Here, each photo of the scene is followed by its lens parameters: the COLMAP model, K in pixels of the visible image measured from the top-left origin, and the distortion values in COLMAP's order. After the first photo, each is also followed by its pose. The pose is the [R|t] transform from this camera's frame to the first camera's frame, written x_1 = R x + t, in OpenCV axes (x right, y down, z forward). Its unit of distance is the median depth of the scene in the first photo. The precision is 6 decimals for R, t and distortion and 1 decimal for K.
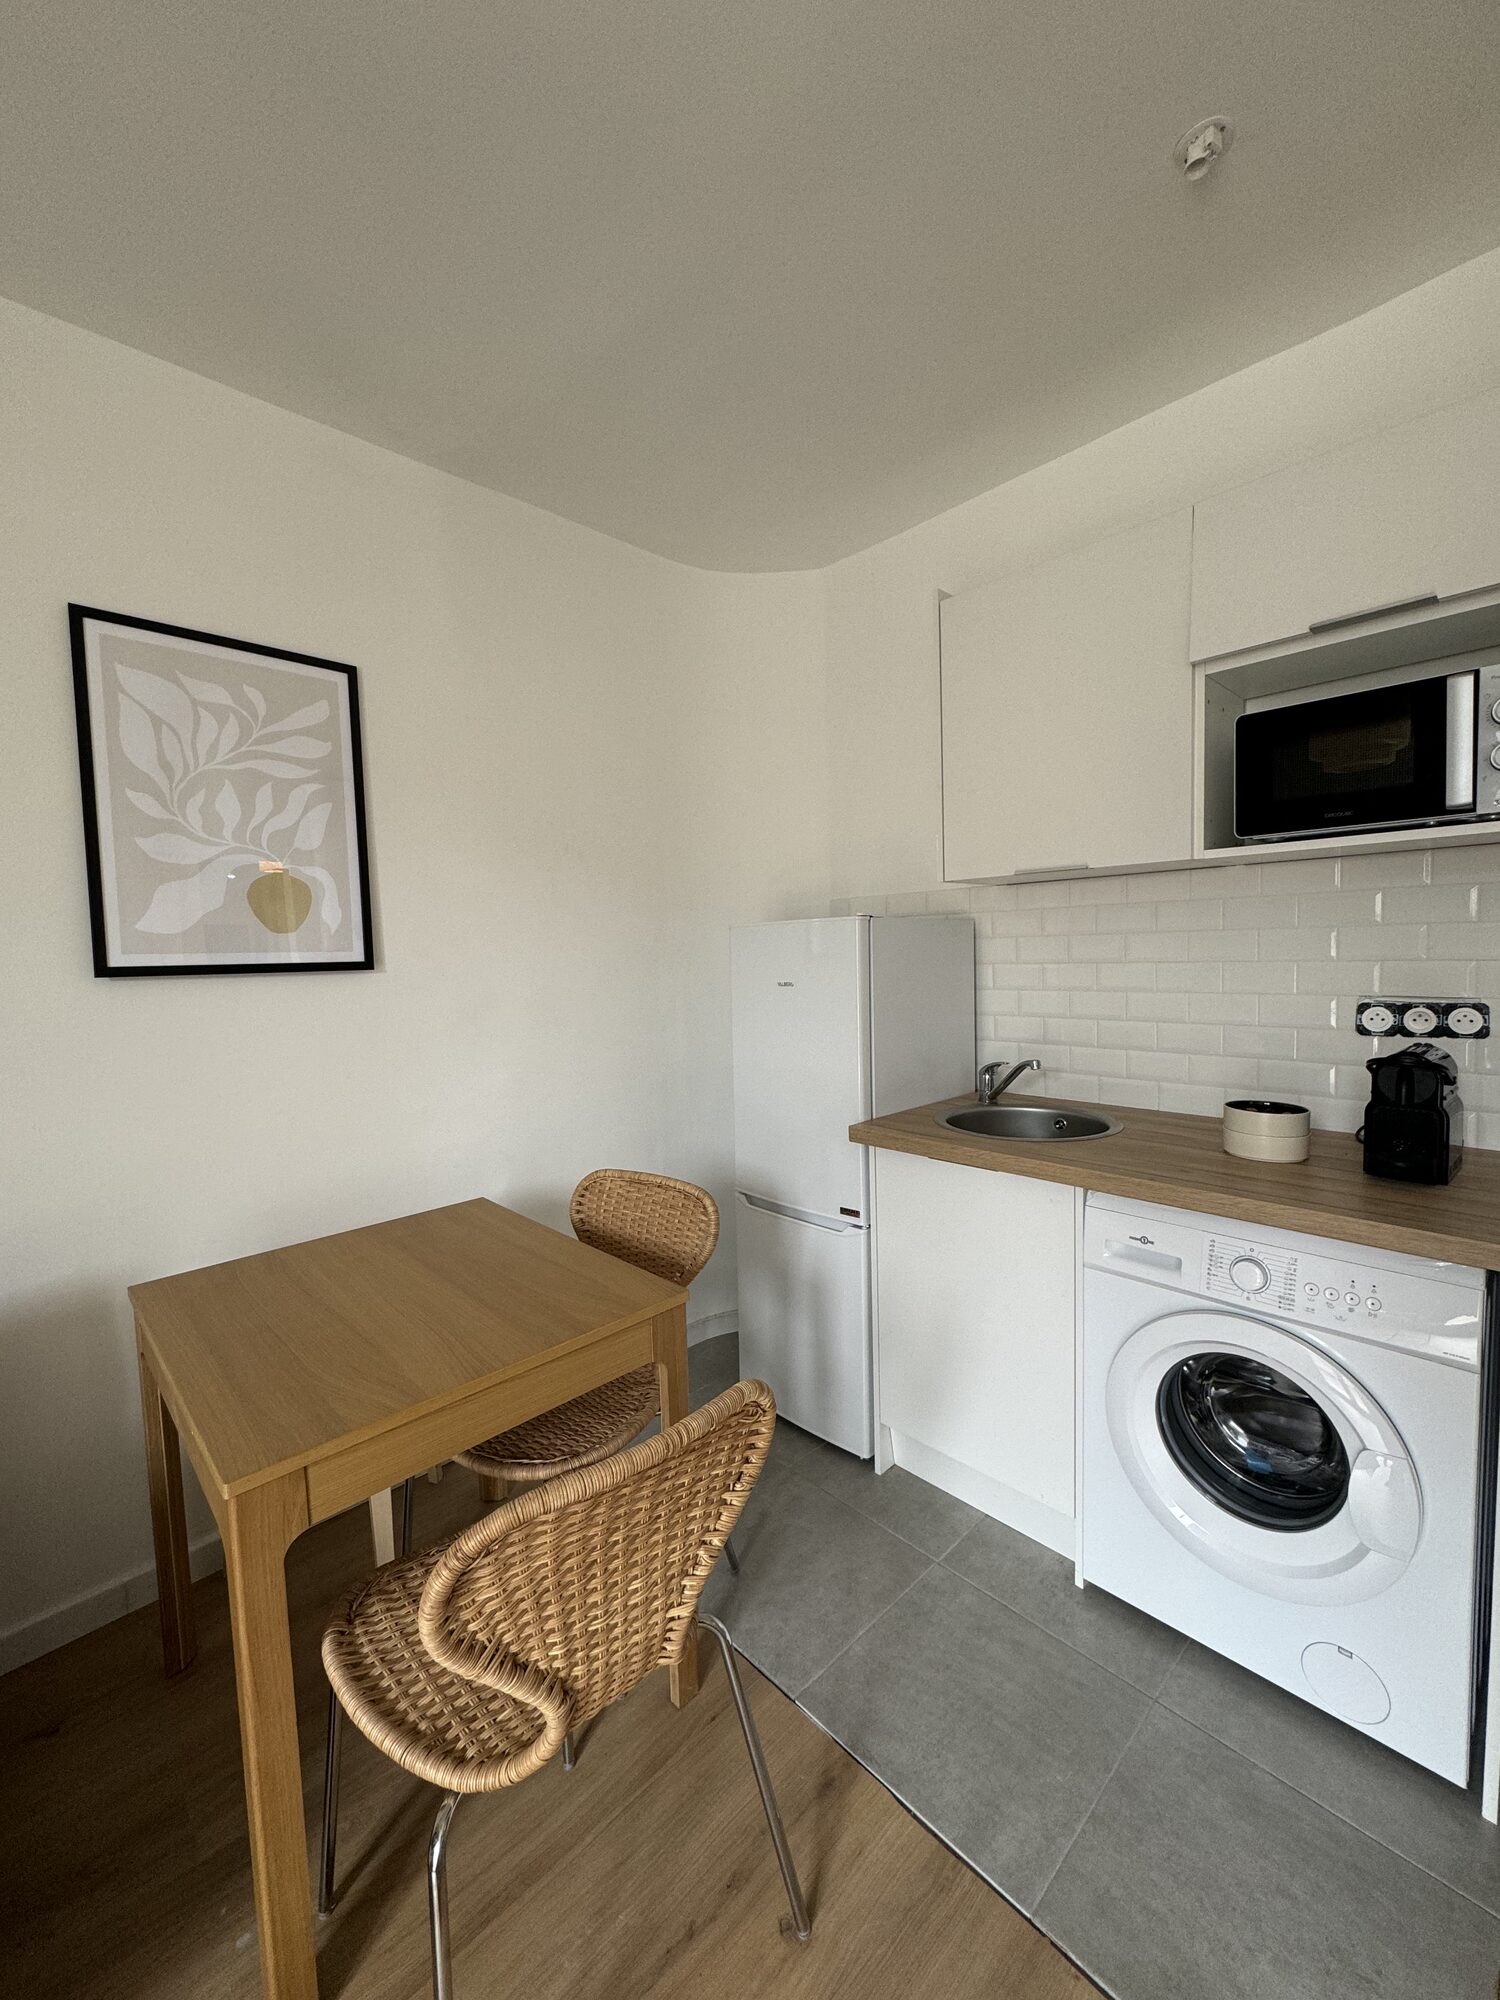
lens RADIAL K [[800.9, 0, 753.4], [0, 800.9, 996.2], [0, 0, 1]] dist [-0.003455, 0.000474]
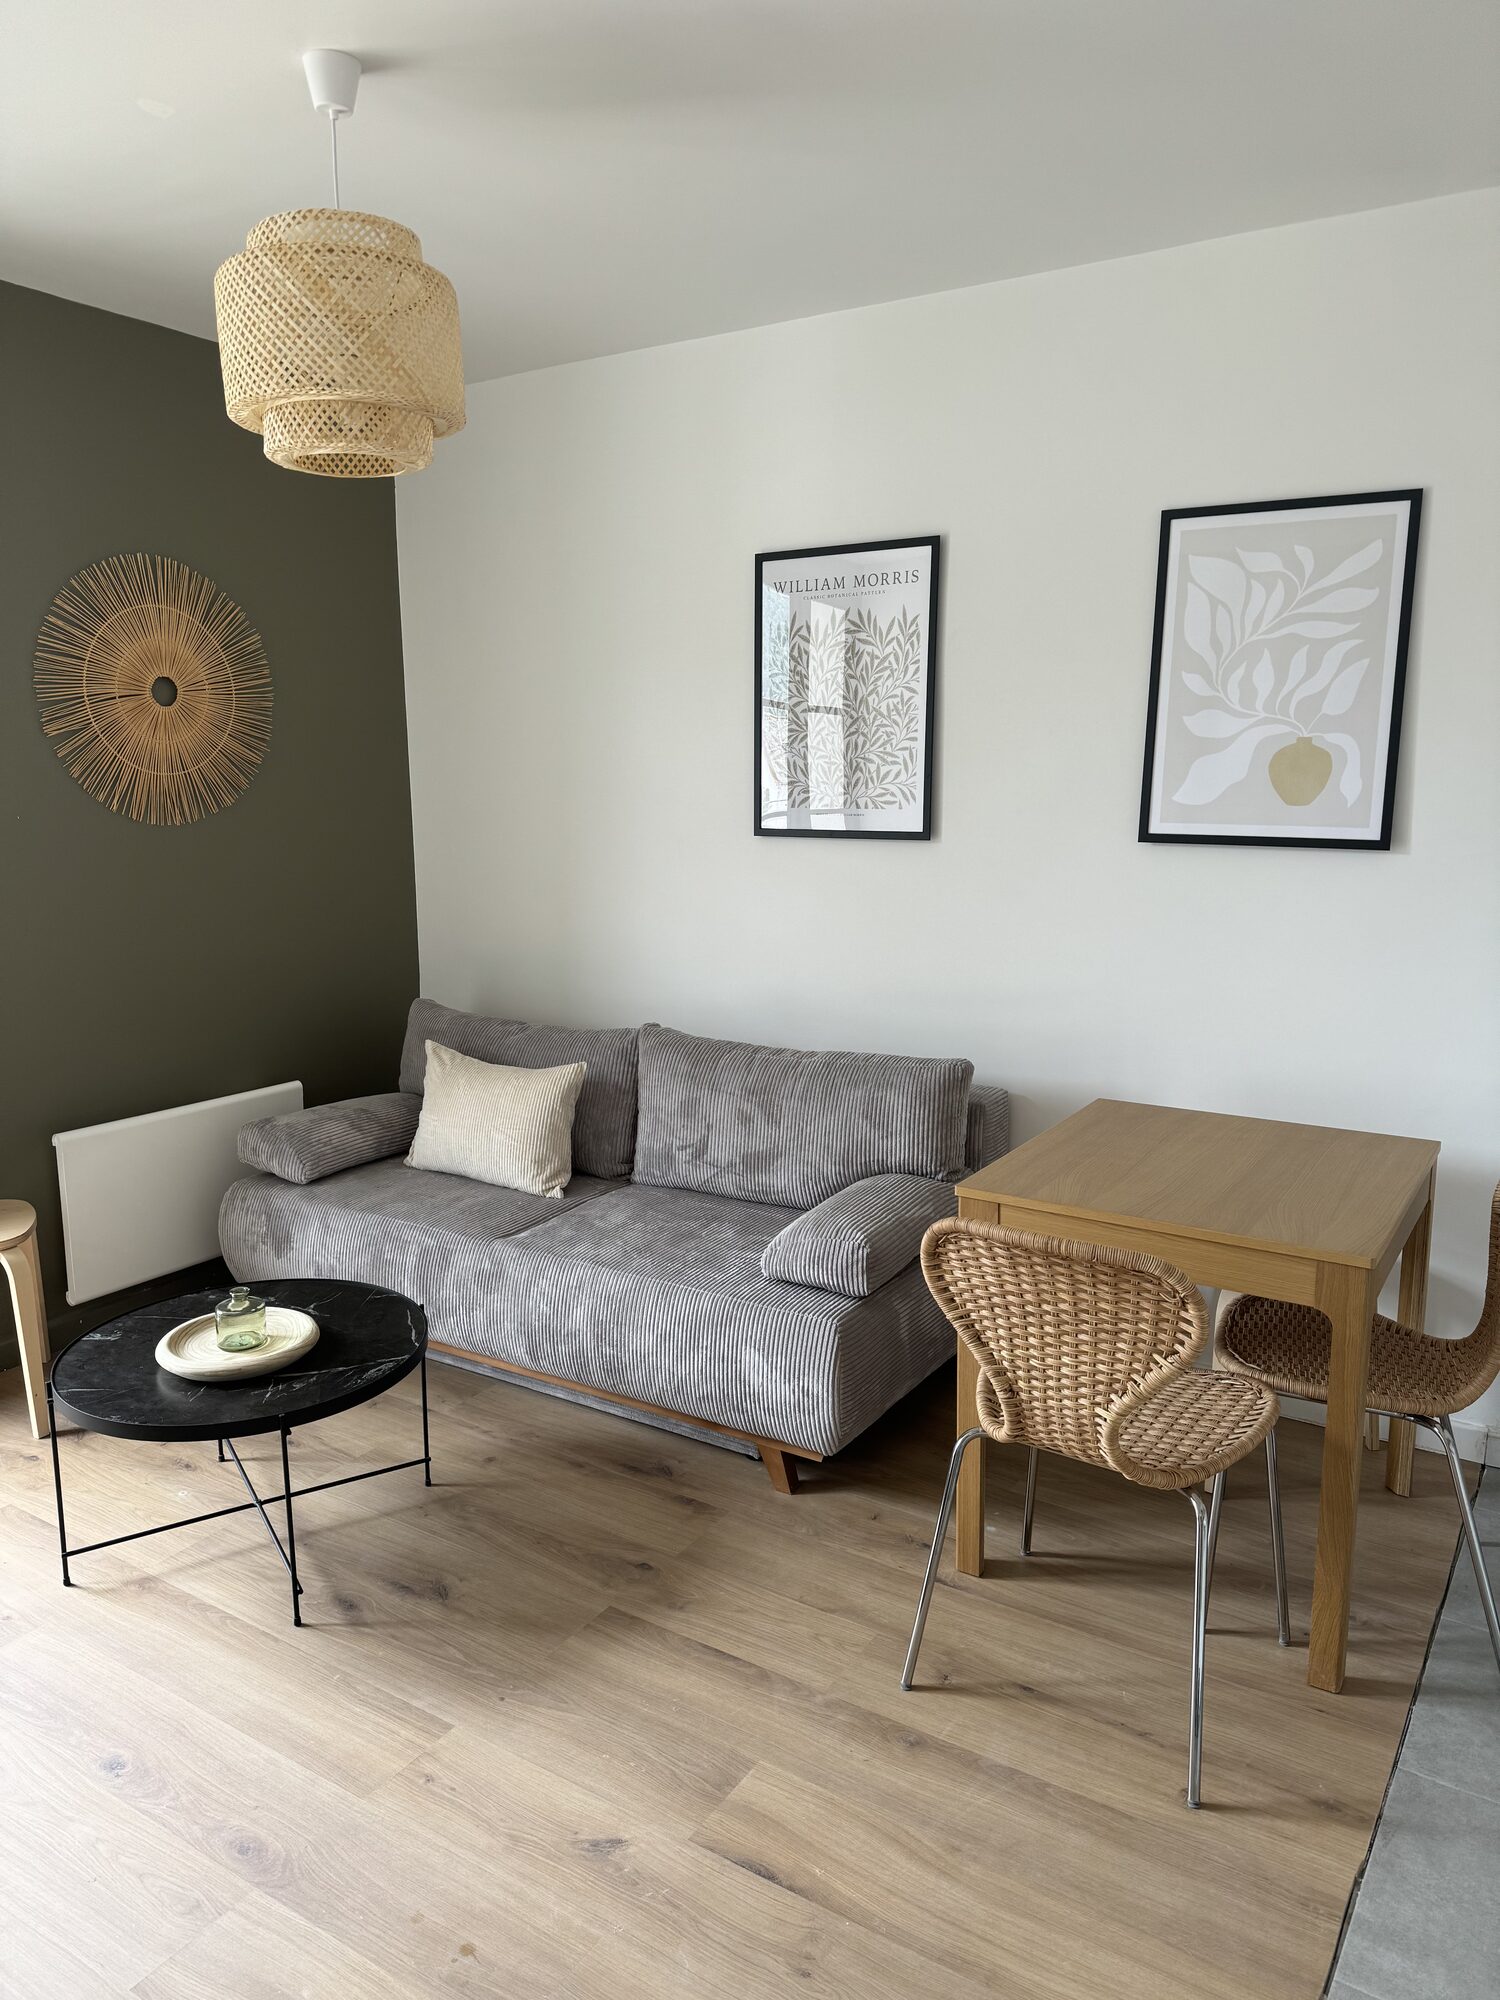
lens RADIAL K [[1400.5, 0, 746.7], [0, 1400.5, 1009.8], [0, 0, 1]] dist [0.103168, -0.144109]
pose [[0.222506, 0.196182, -0.954989, 0.985573], [-0.066498, 0.980317, 0.185892, -0.117576], [0.972661, 0.022143, 0.231172, -0.029144]]
